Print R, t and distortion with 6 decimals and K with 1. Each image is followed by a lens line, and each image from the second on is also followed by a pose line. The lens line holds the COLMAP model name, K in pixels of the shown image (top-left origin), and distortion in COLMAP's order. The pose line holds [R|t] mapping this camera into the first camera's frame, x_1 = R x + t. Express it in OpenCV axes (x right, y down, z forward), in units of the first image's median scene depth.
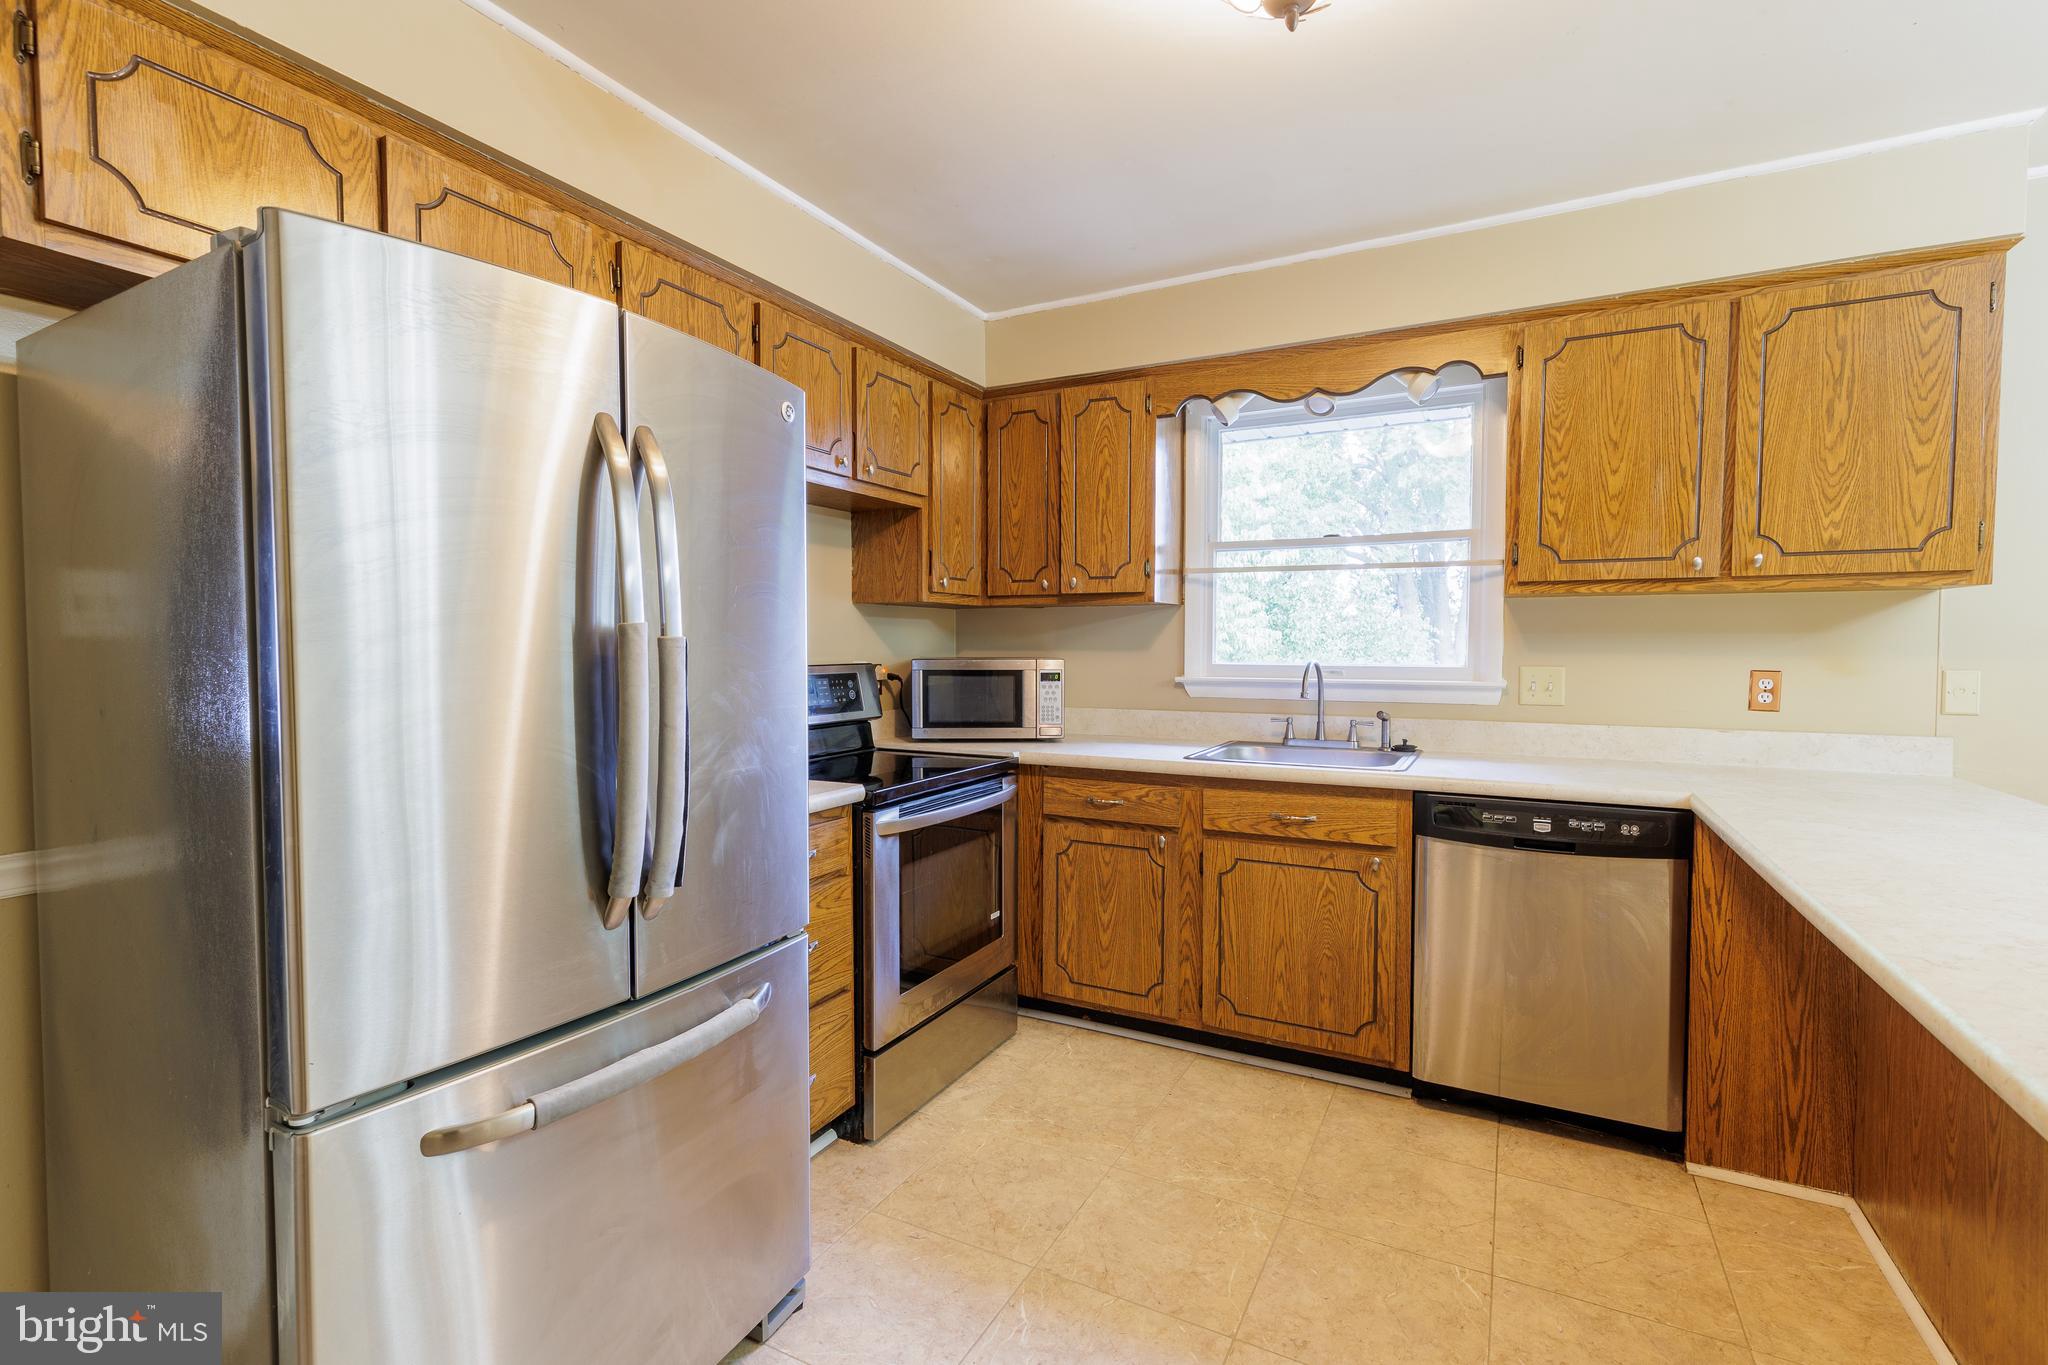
lens RADIAL K [[937.0, 0, 1027.8], [0, 937.0, 679.7], [0, 0, 1]] dist [0.015461, -0.007521]
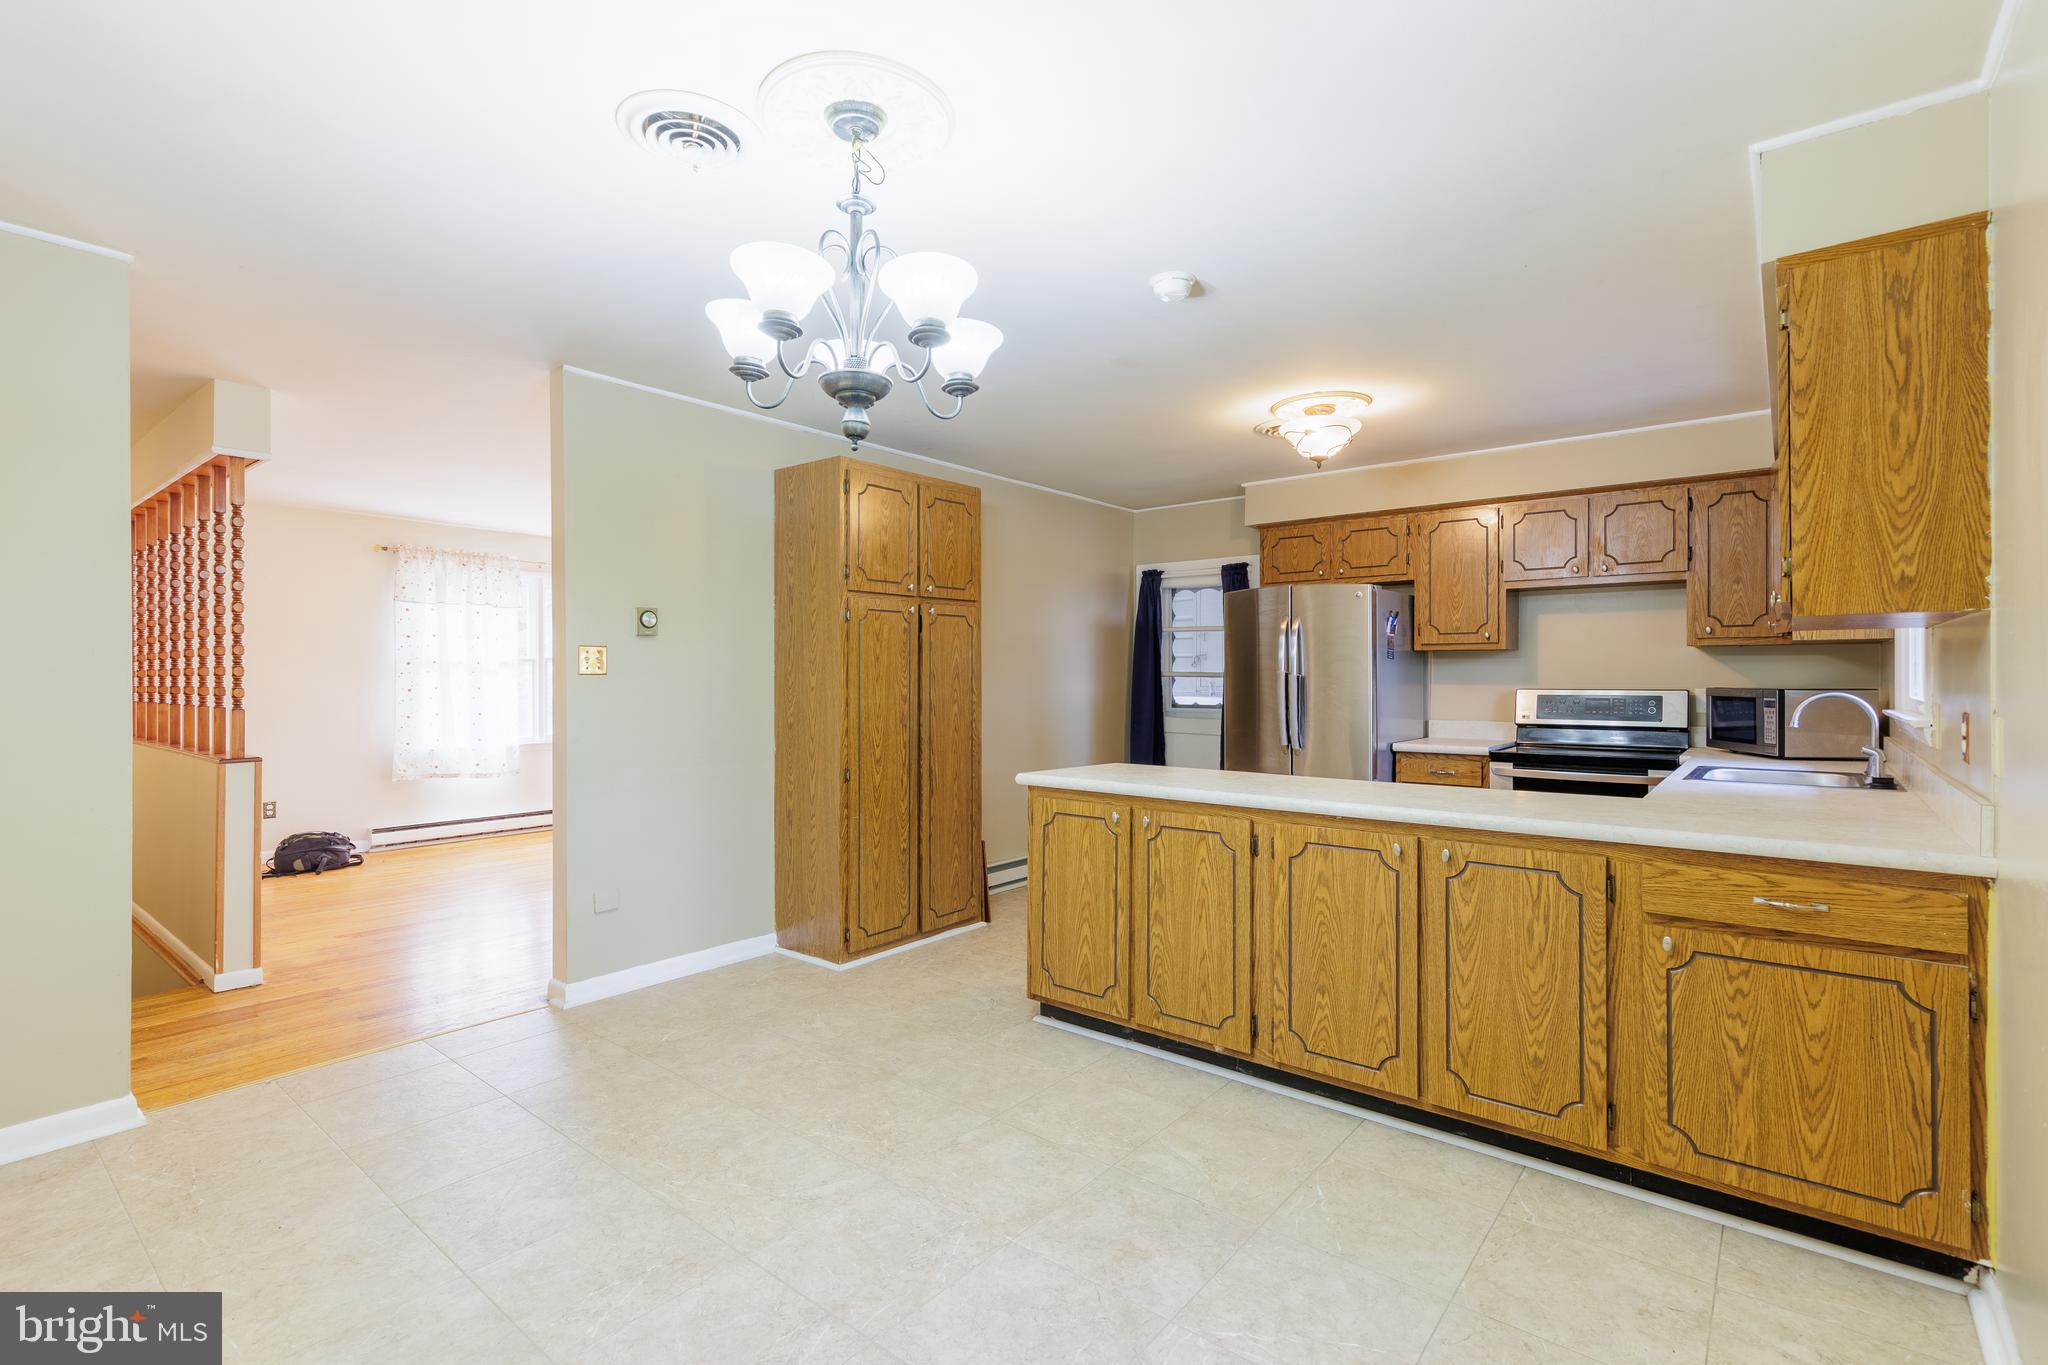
lens RADIAL K [[937.0, 0, 1027.8], [0, 937.0, 679.7], [0, 0, 1]] dist [0.015461, -0.007521]
pose [[-0.202934, 0.001196, -0.979192, 1.593213], [-0.035944, 0.999316, 0.008670, -0.010933], [0.978533, 0.036955, -0.202752, 0.361397]]
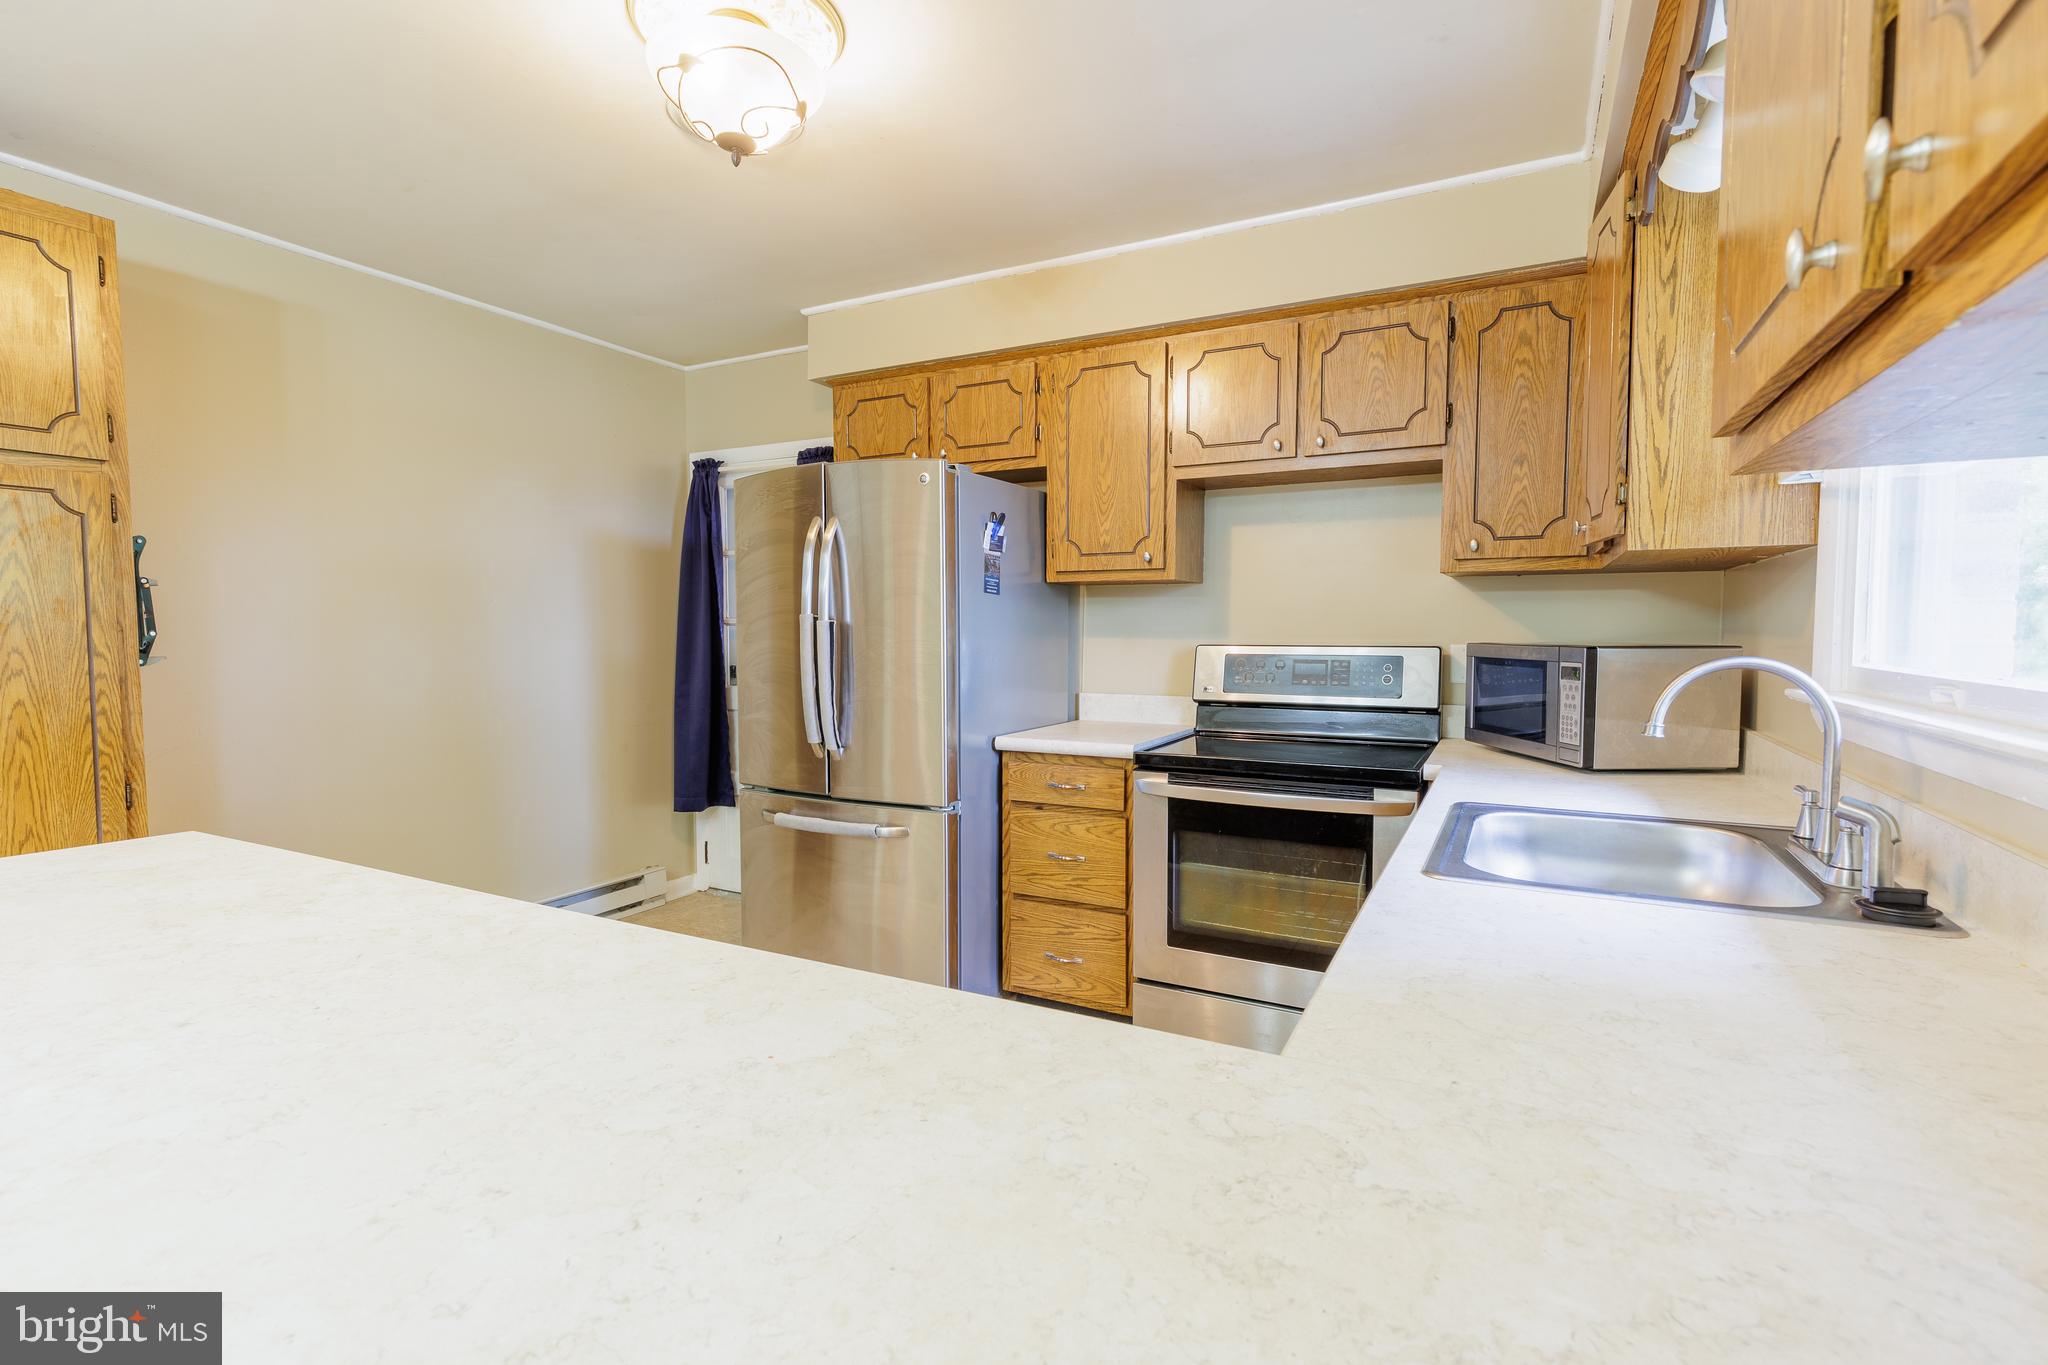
lens RADIAL K [[937.0, 0, 1027.8], [0, 937.0, 679.7], [0, 0, 1]] dist [0.015461, -0.007521]
pose [[-0.003797, 0.054490, -0.998507, 0.793472], [-0.037218, 0.997815, 0.054594, -0.022540], [0.999300, 0.037369, -0.001760, 0.702570]]
